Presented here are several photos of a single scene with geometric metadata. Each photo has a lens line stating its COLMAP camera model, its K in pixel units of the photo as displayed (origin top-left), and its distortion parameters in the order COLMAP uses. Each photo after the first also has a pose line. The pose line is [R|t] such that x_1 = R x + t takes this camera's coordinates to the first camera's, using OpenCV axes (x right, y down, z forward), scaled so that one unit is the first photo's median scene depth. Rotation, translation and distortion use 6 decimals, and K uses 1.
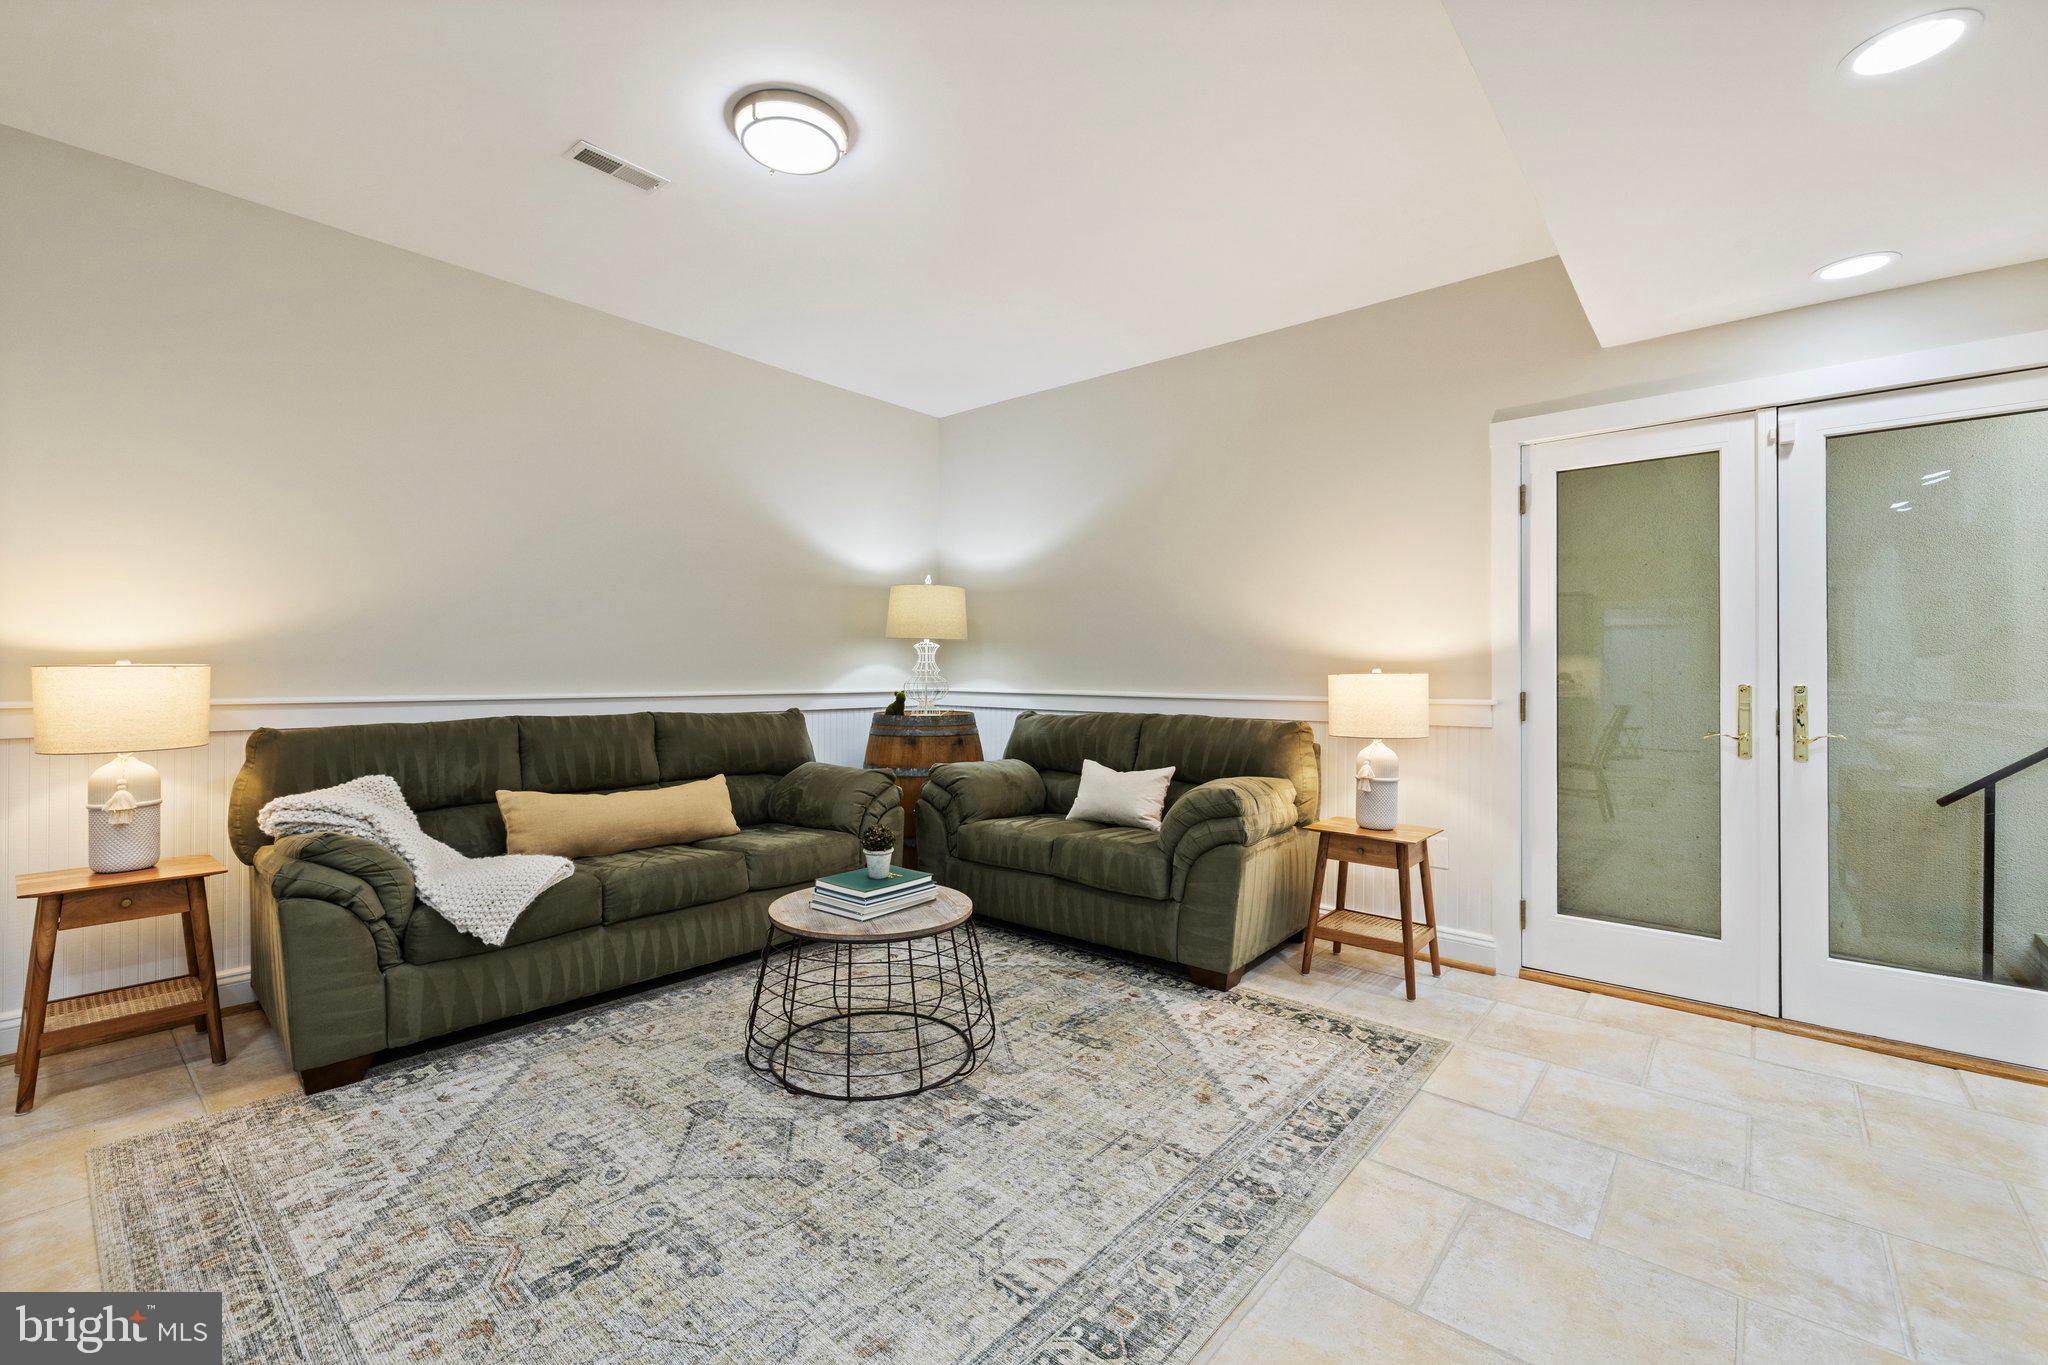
lens RADIAL K [[868.8, 0, 998.2], [0, 868.8, 668.6], [0, 0, 1]] dist [0.000458, 0.000014]
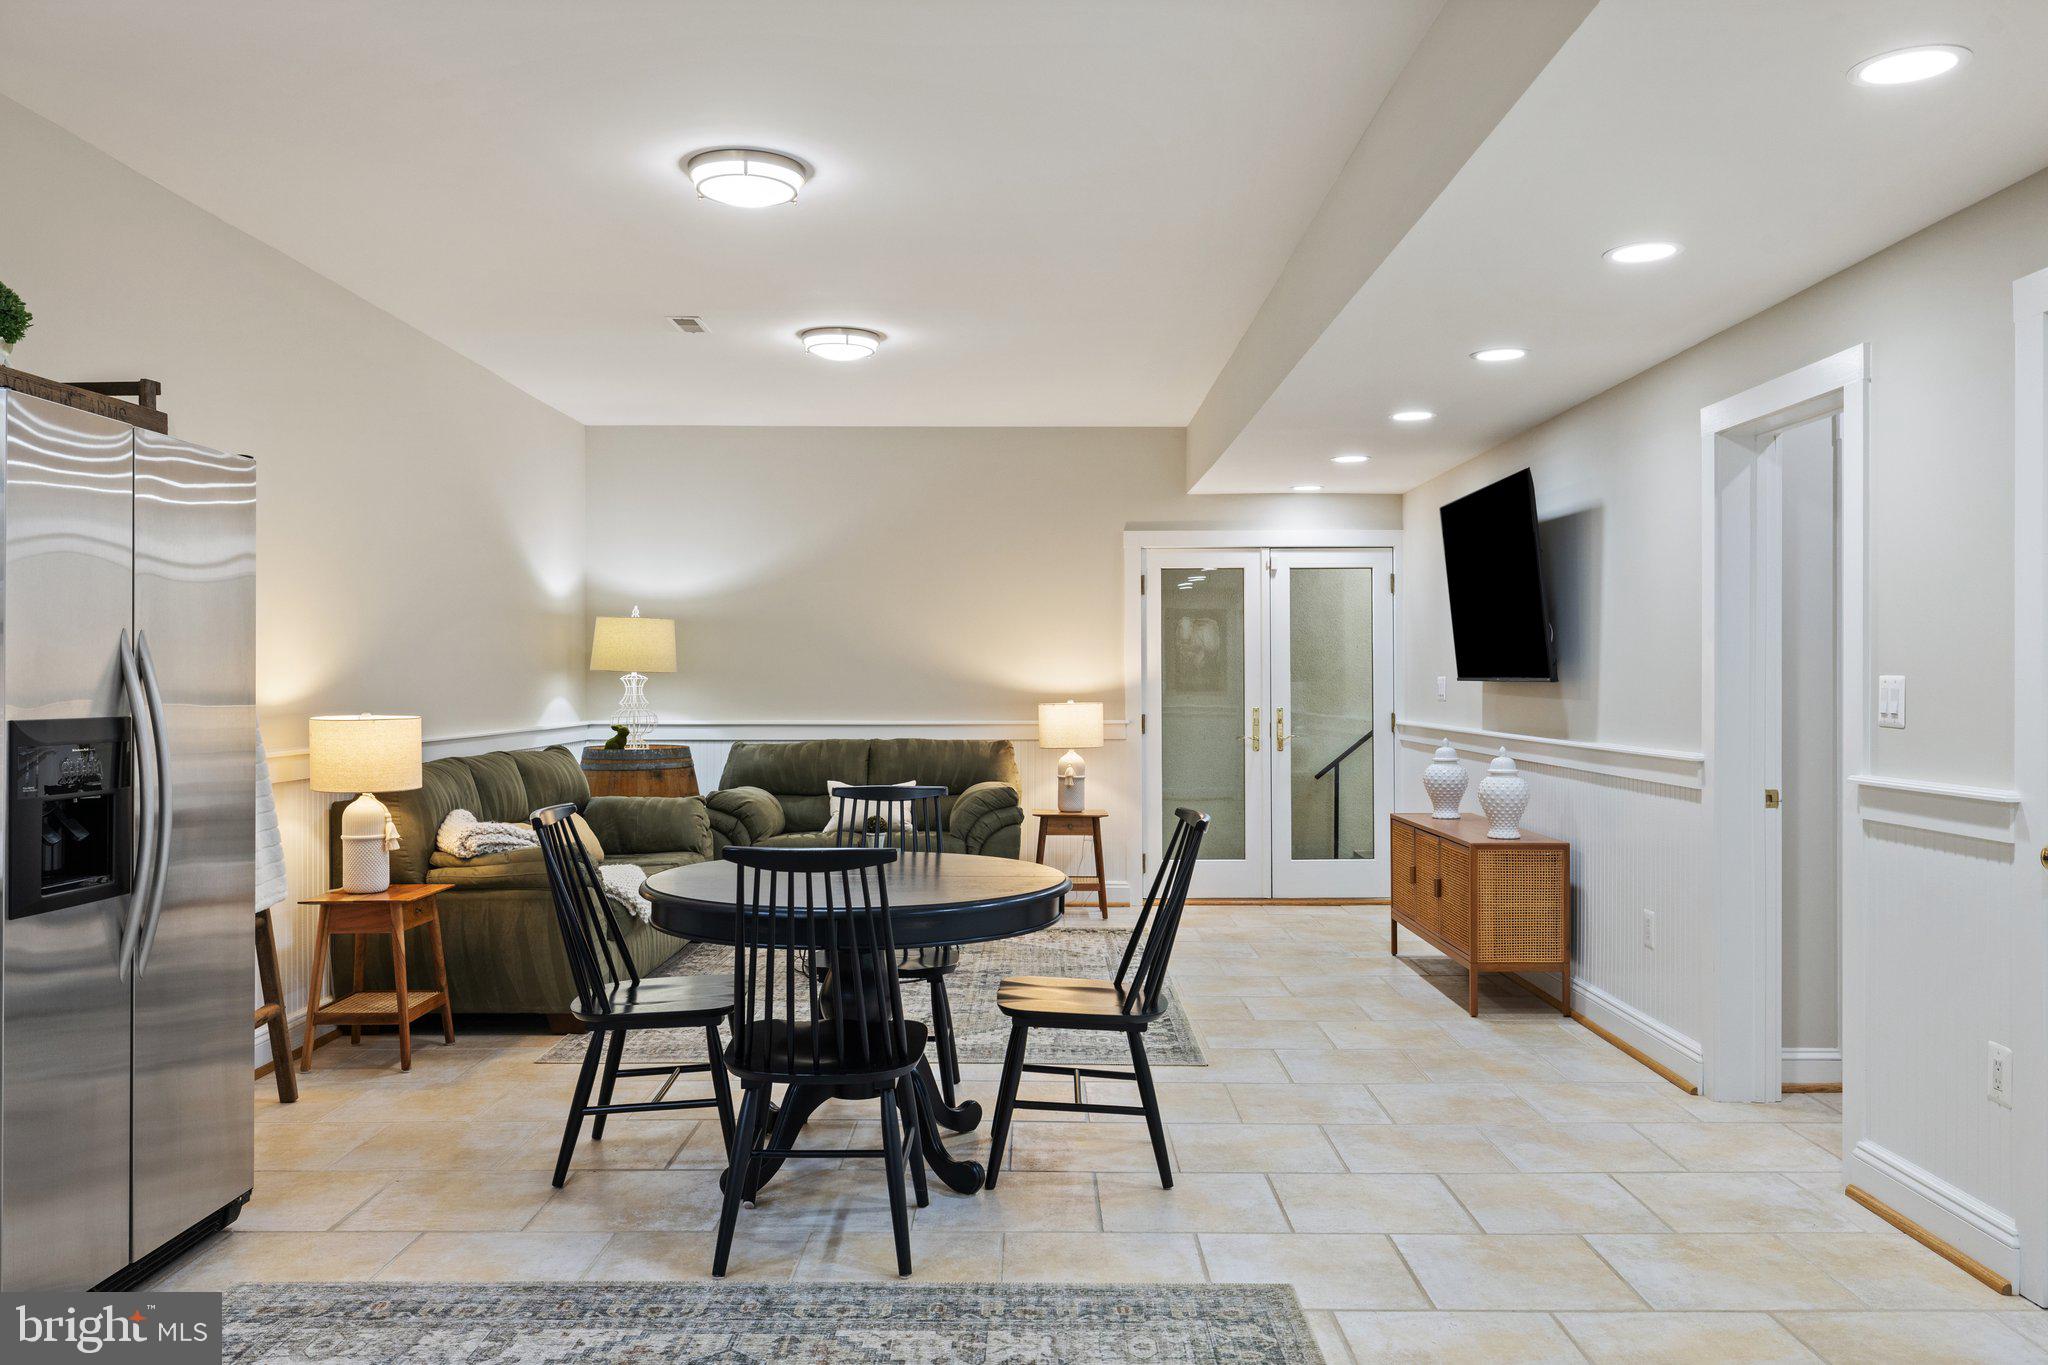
lens RADIAL K [[1561.2, 0, 1053.9], [0, 1561.2, 676.9], [0, 0, 1]] dist [-0.006015, 0.002602]
pose [[0.743877, -0.003936, 0.668305, -1.459473], [0.002489, 0.999992, 0.003120, -0.051718], [-0.668312, -0.000657, 0.743881, -0.998378]]
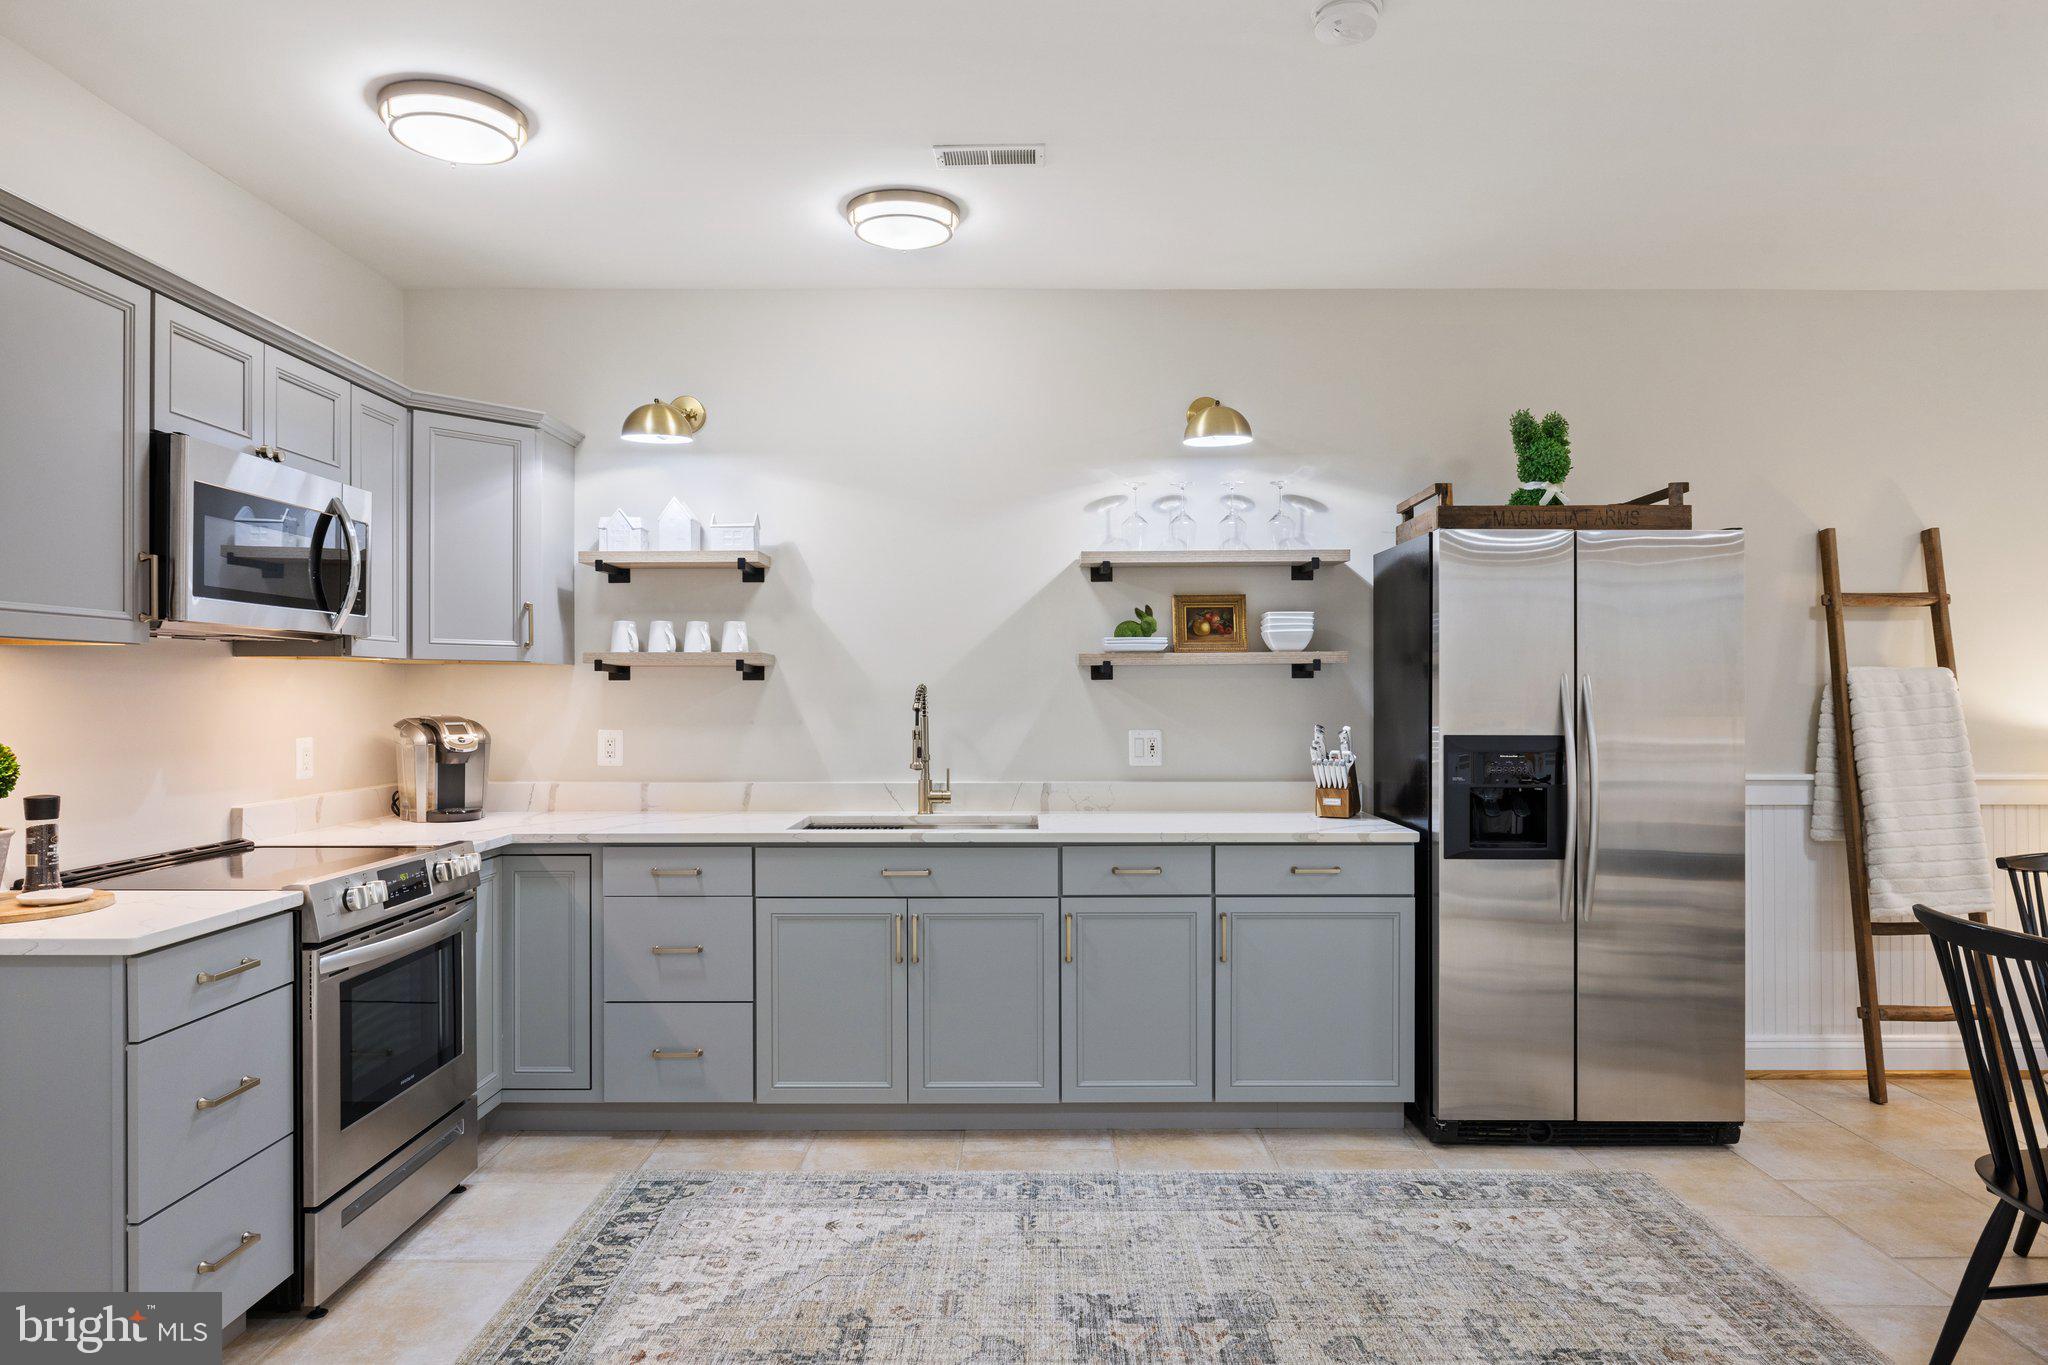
lens RADIAL K [[1225.1, 0, 1032.8], [0, 1225.1, 686.8], [0, 0, 1]] dist [-0.001223, 0.000797]
pose [[0.662333, -0.005931, -0.749186, -0.674466], [0.006334, 0.999977, -0.002316, -0.070646], [0.749183, -0.003212, 0.662356, -0.966413]]
